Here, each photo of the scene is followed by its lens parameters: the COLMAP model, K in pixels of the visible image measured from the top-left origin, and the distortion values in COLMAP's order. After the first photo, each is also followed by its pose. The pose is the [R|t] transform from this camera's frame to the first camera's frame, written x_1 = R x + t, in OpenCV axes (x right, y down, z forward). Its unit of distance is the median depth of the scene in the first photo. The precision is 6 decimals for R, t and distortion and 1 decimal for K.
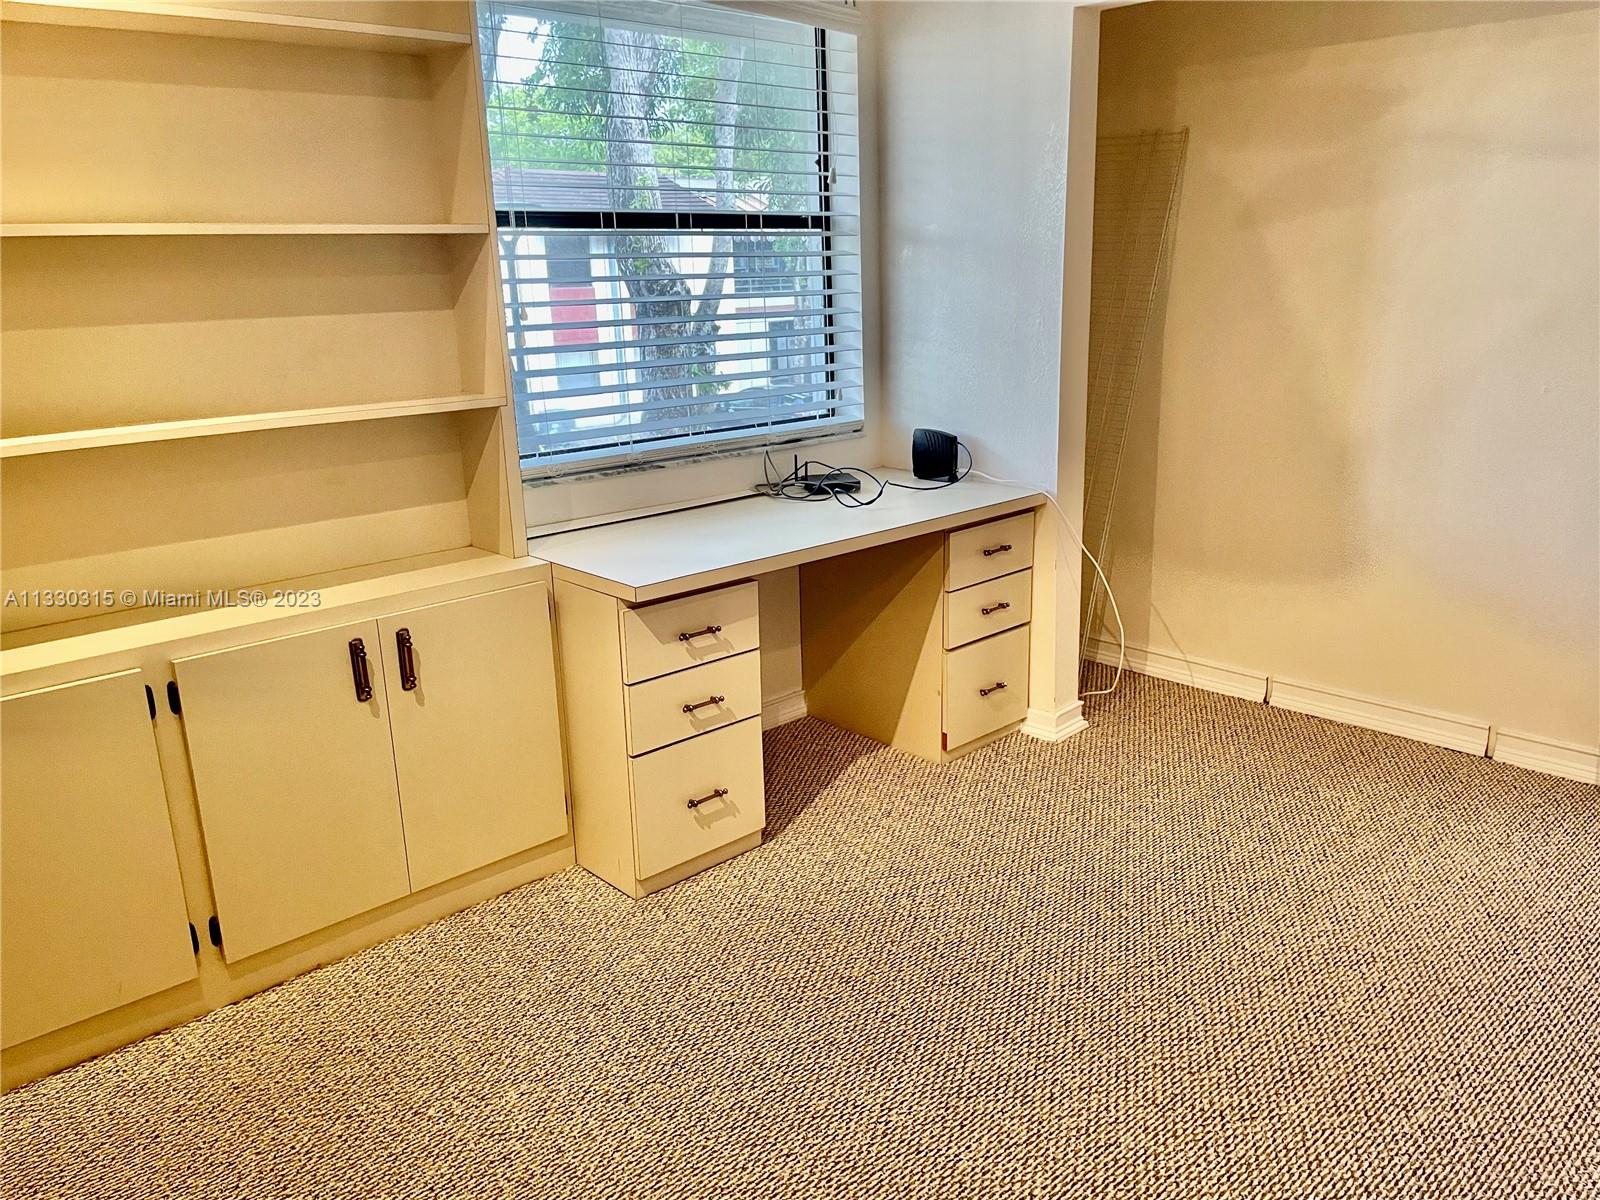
lens RADIAL K [[1206.0, 0, 800.0], [0, 1206.0, 600.0], [0, 0, 1]] dist [0.046268, -0.100380]
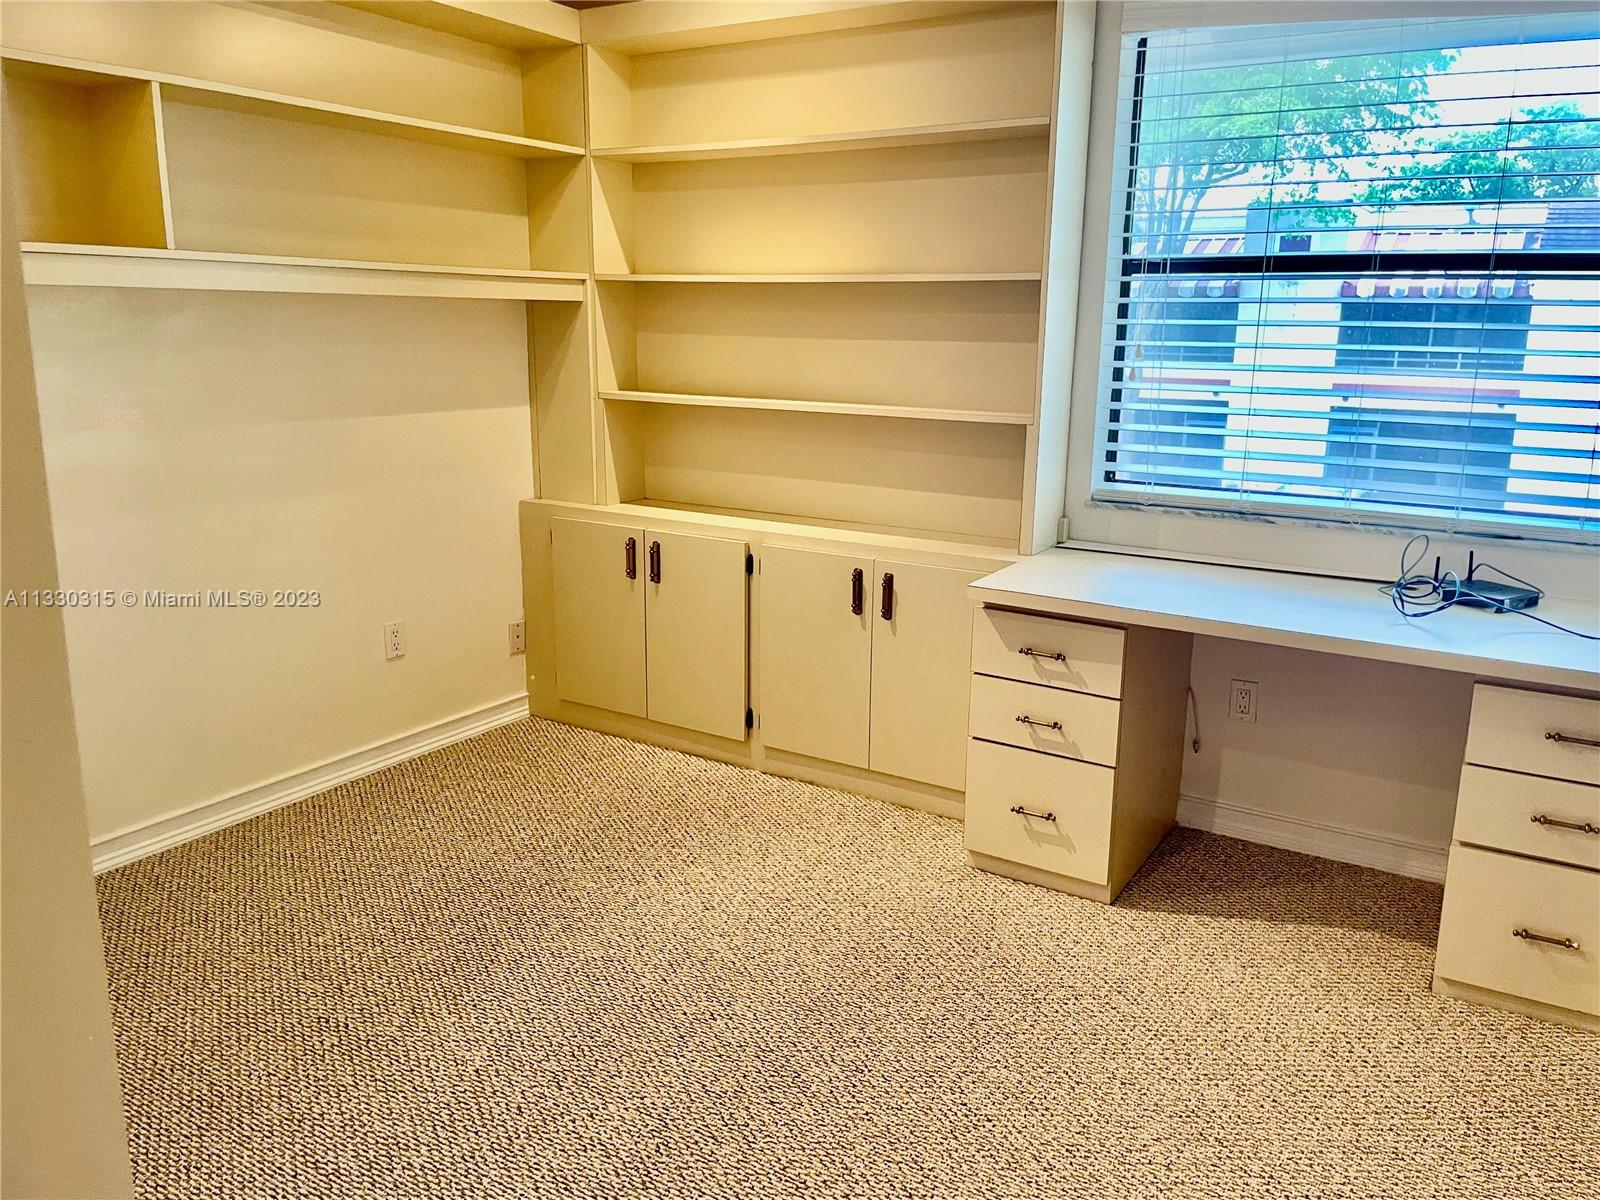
lens RADIAL K [[1206.0, 0, 800.0], [0, 1206.0, 600.0], [0, 0, 1]] dist [0.046268, -0.100380]
pose [[0.233294, 0.240282, -0.942252, 0.855111], [-0.272595, 0.946297, 0.173821, -0.143770], [0.933416, 0.216302, 0.286265, 0.492181]]
